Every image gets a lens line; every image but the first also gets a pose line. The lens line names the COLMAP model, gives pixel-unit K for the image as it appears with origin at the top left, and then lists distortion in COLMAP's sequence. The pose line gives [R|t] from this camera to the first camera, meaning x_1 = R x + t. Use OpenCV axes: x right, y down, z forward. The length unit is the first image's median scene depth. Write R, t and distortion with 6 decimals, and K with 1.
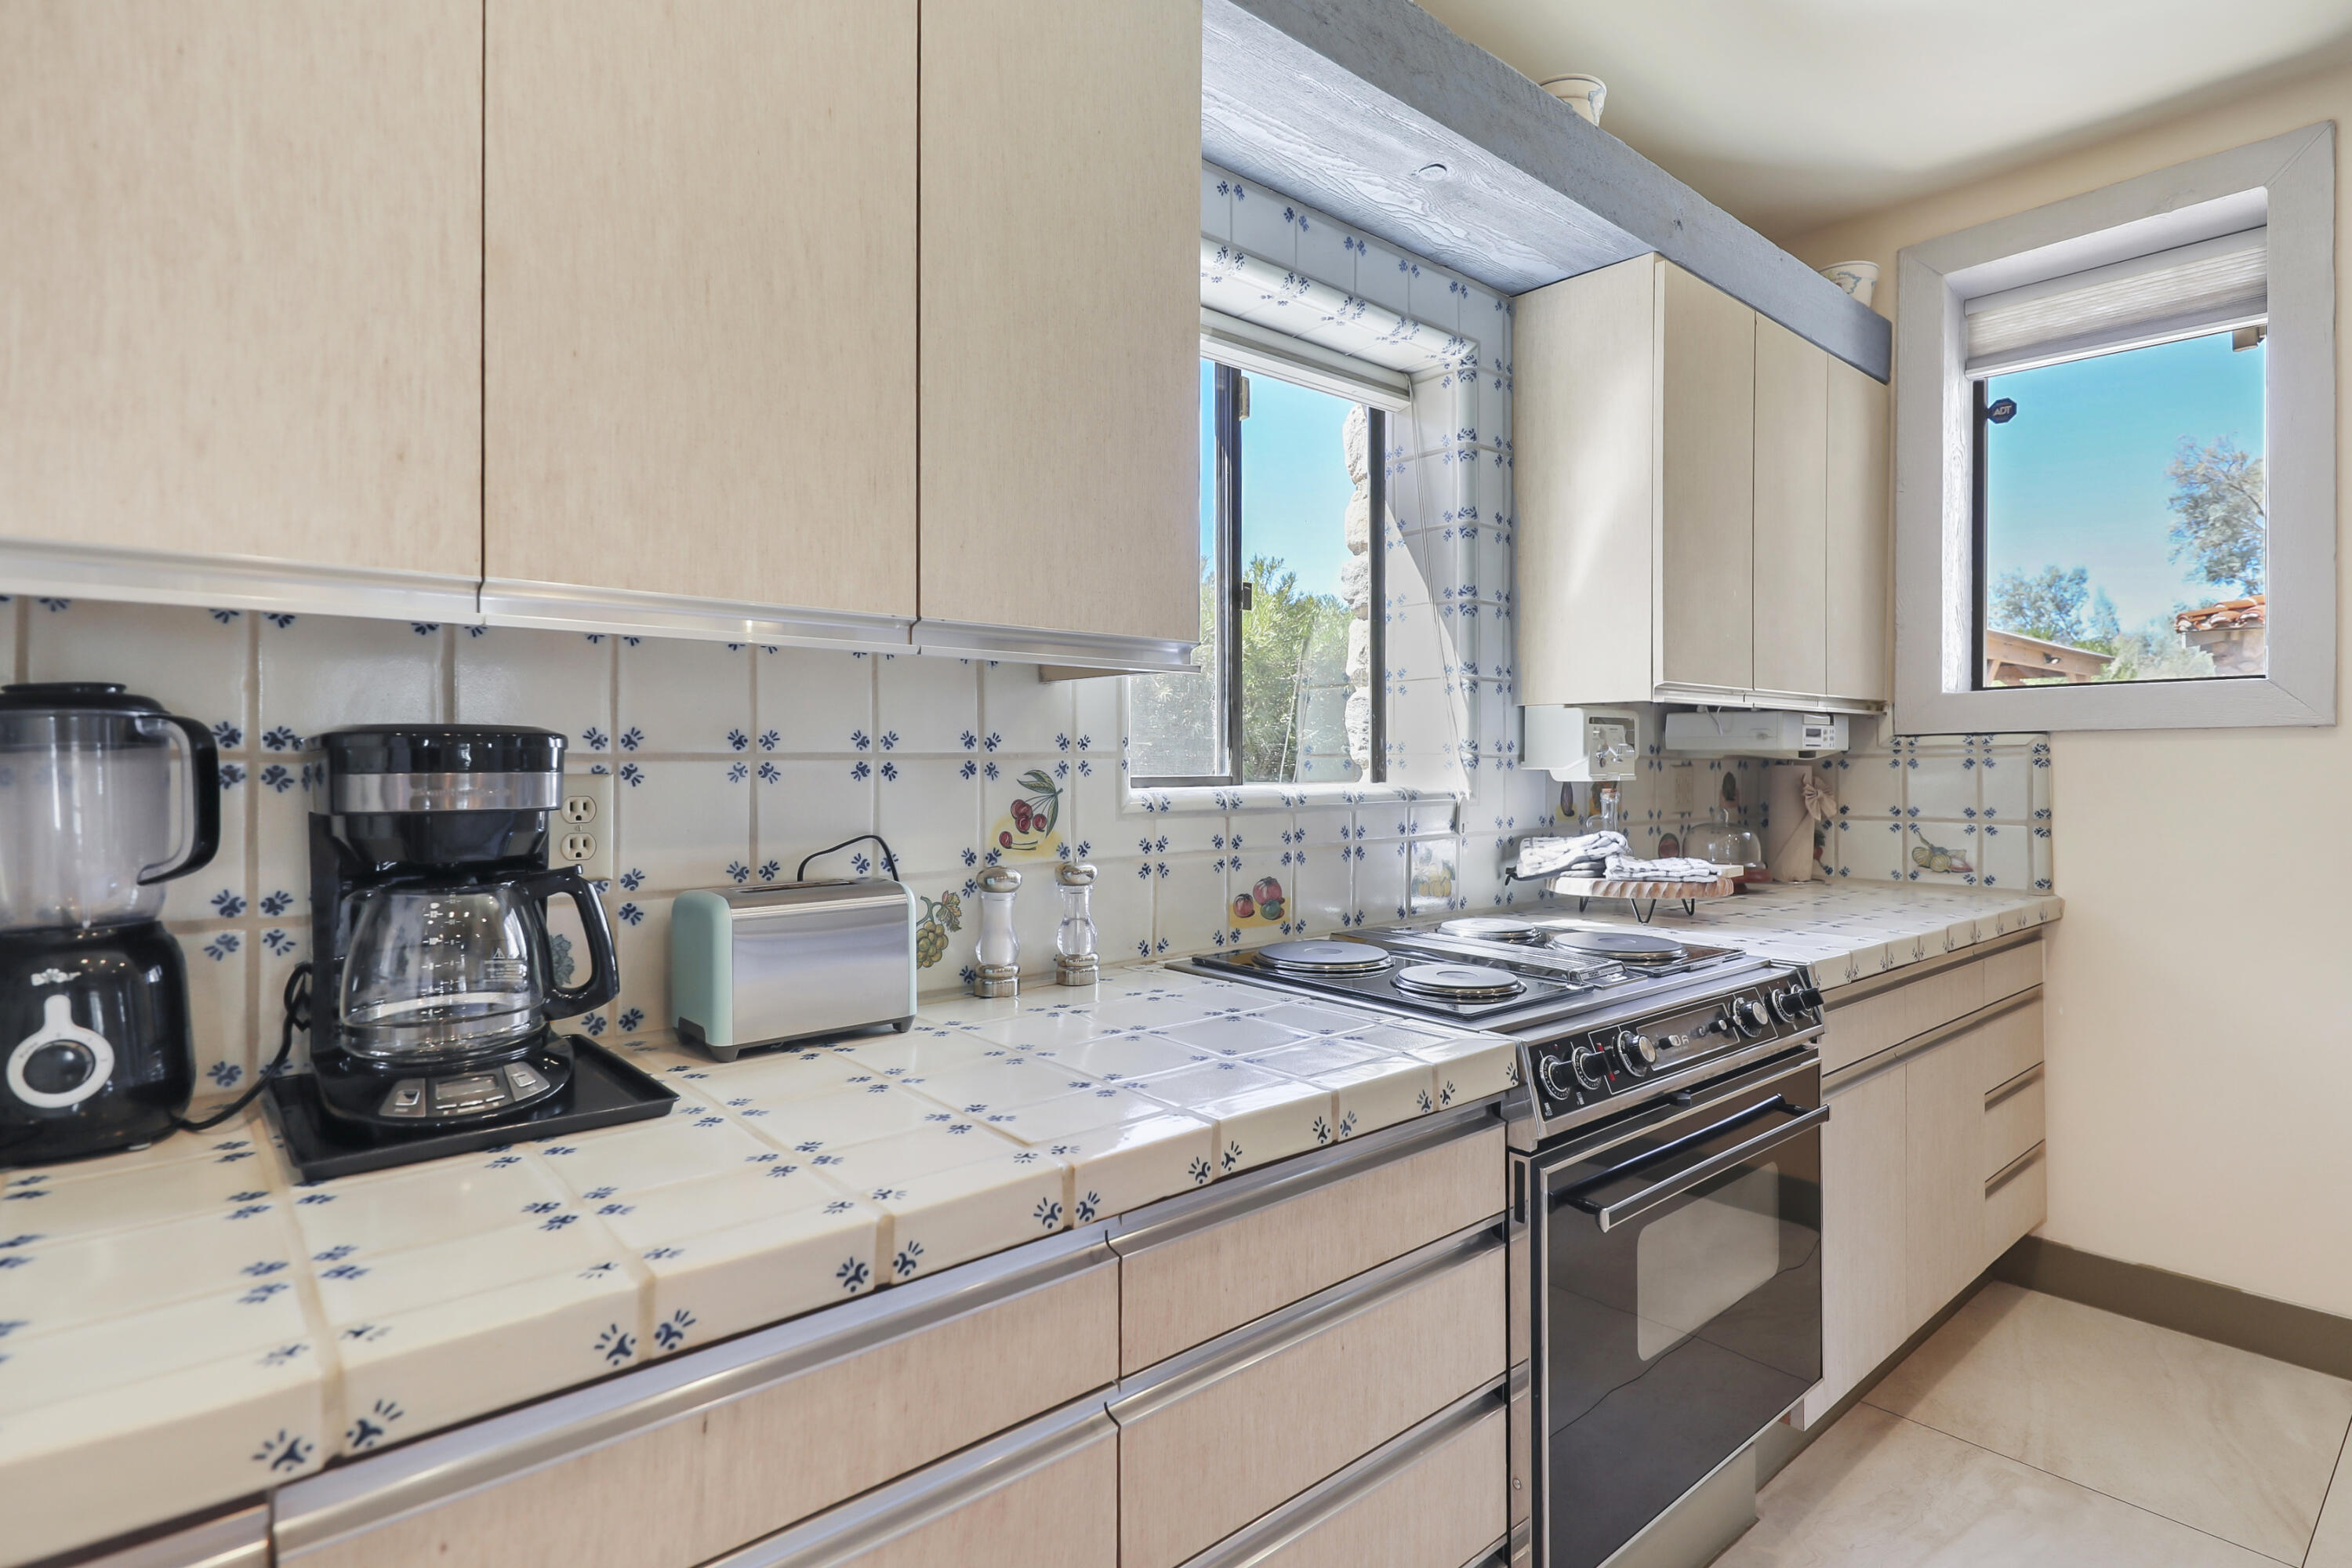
lens RADIAL K [[1164.2, 0, 1171.3], [0, 1164.2, 769.4], [0, 0, 1]] dist [0.004062, 0.000001]
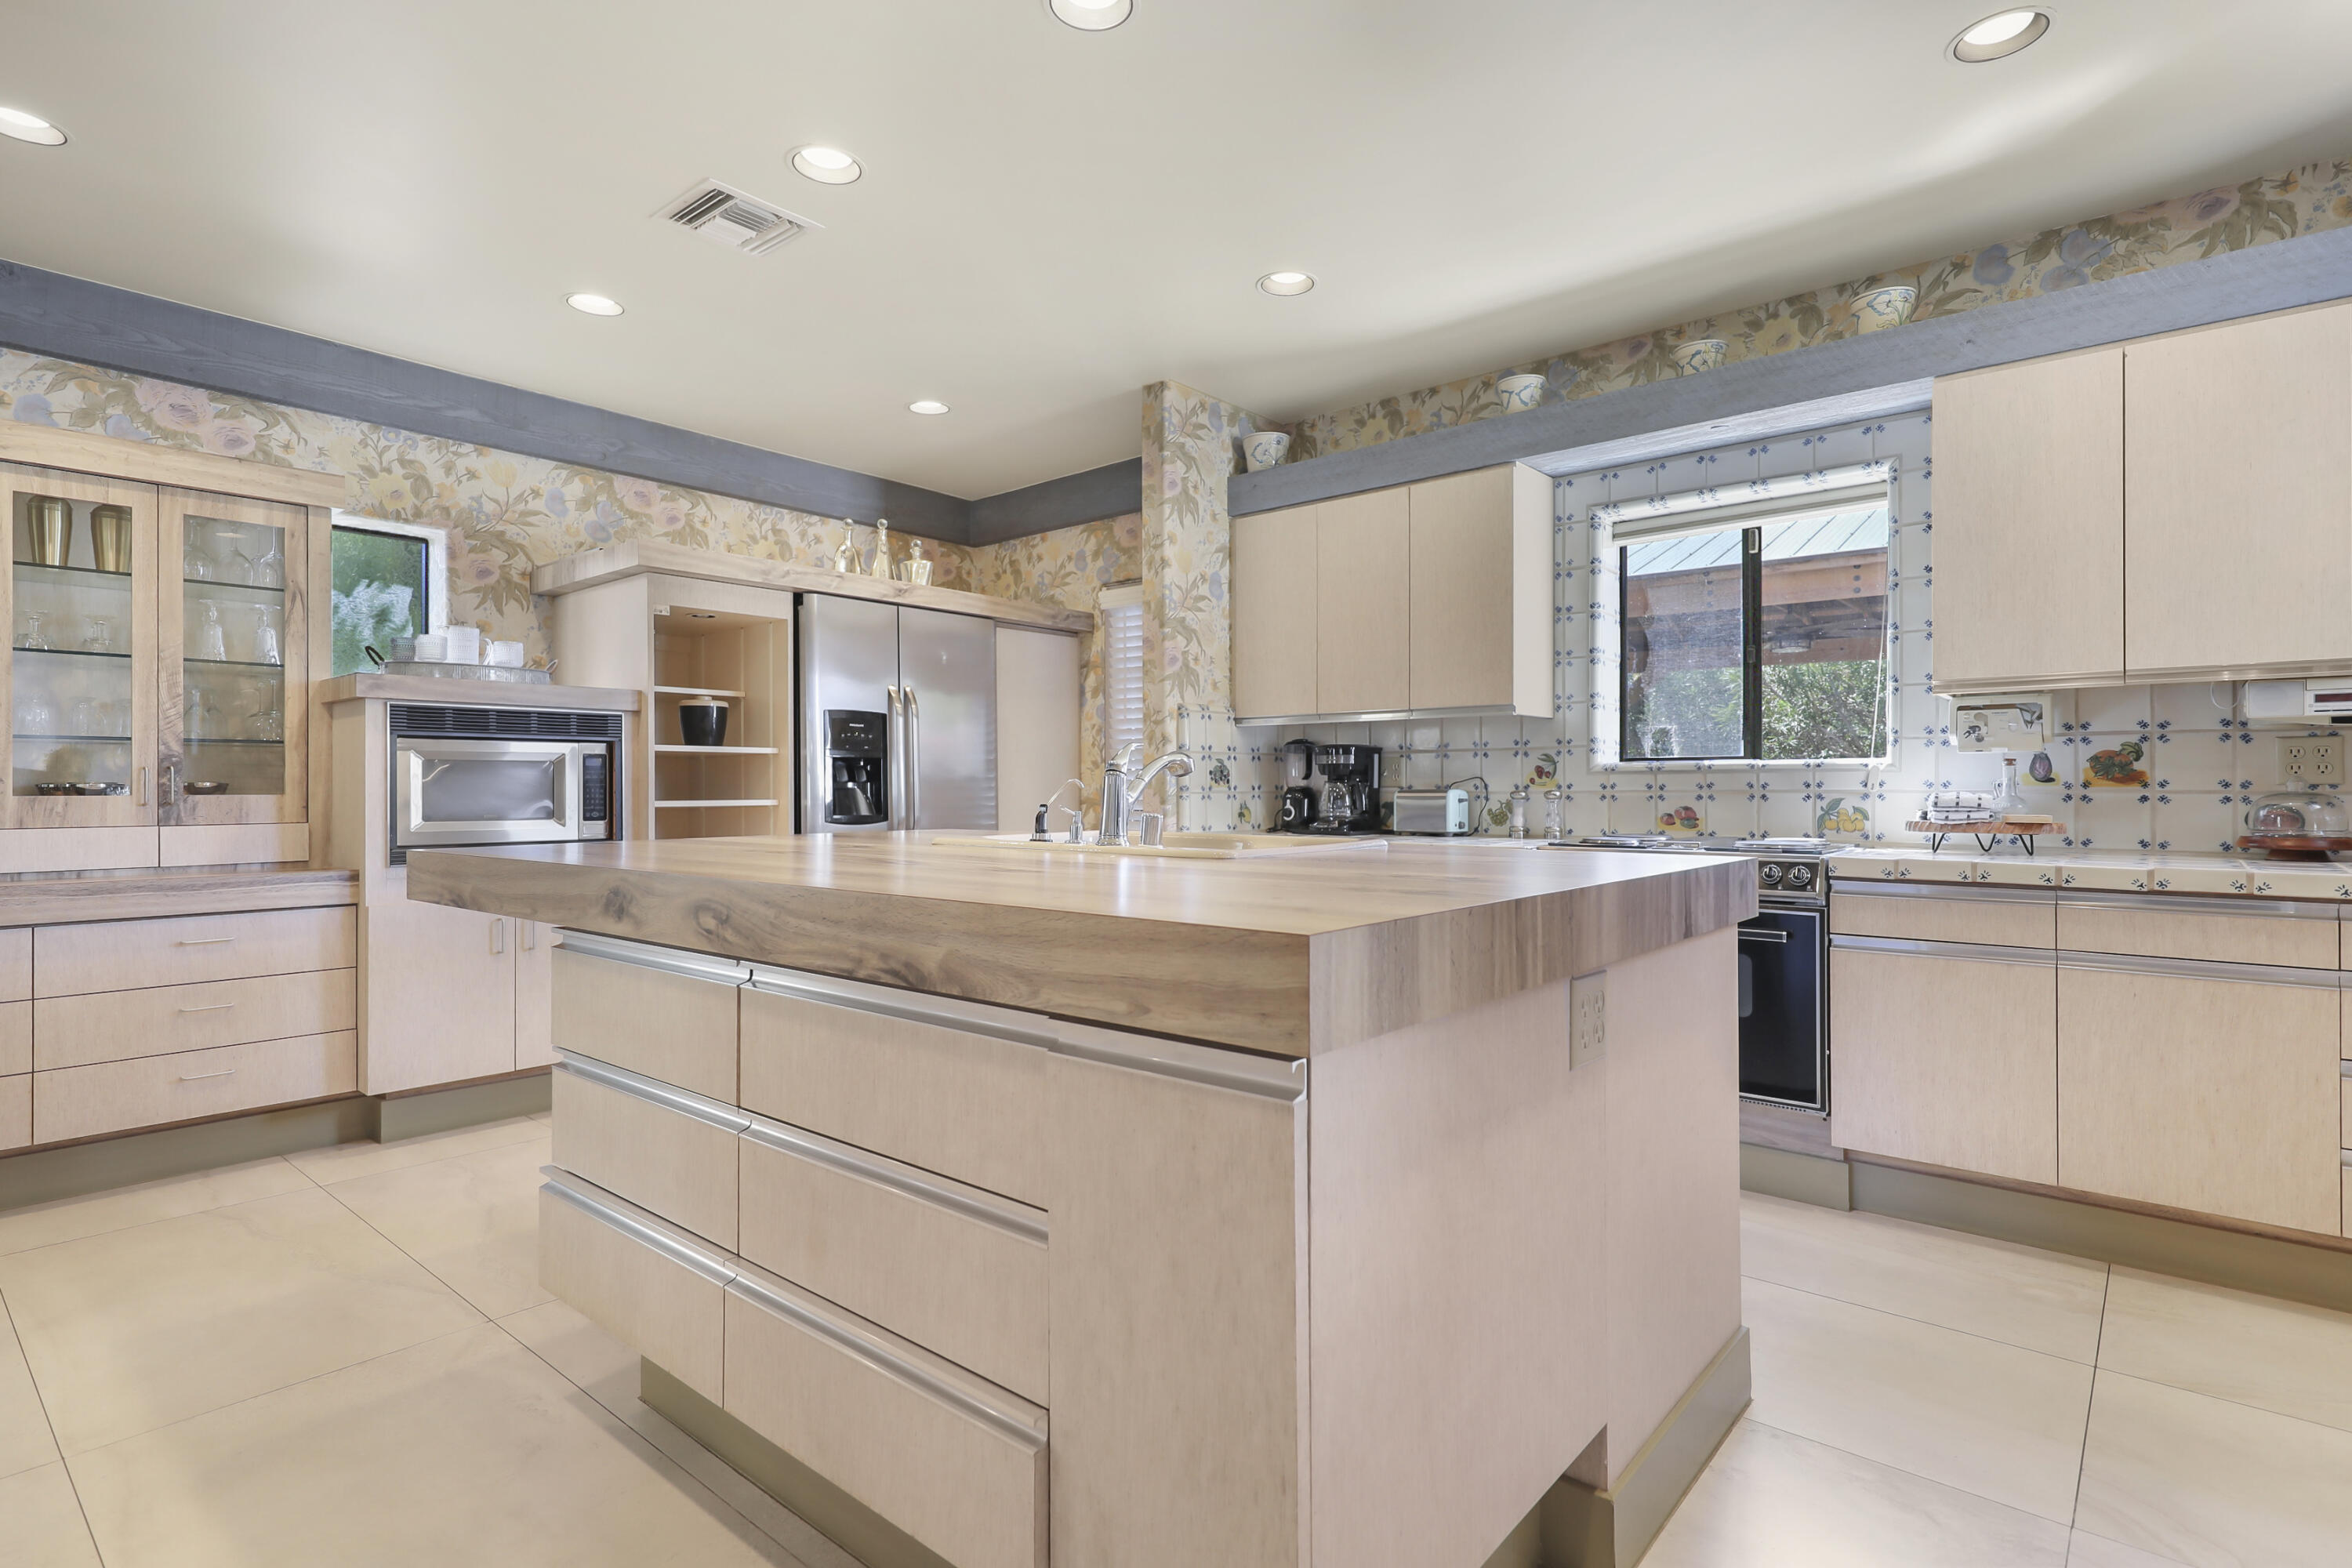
lens RADIAL K [[1164.2, 0, 1174.3], [0, 1164.2, 783.8], [0, 0, 1]] dist [0.004062, 0.000001]
pose [[0.163564, -0.001694, -0.986531, 2.051894], [-0.001421, 0.999997, -0.001953, 0.066177], [0.986532, 0.001721, 0.163561, -0.180466]]
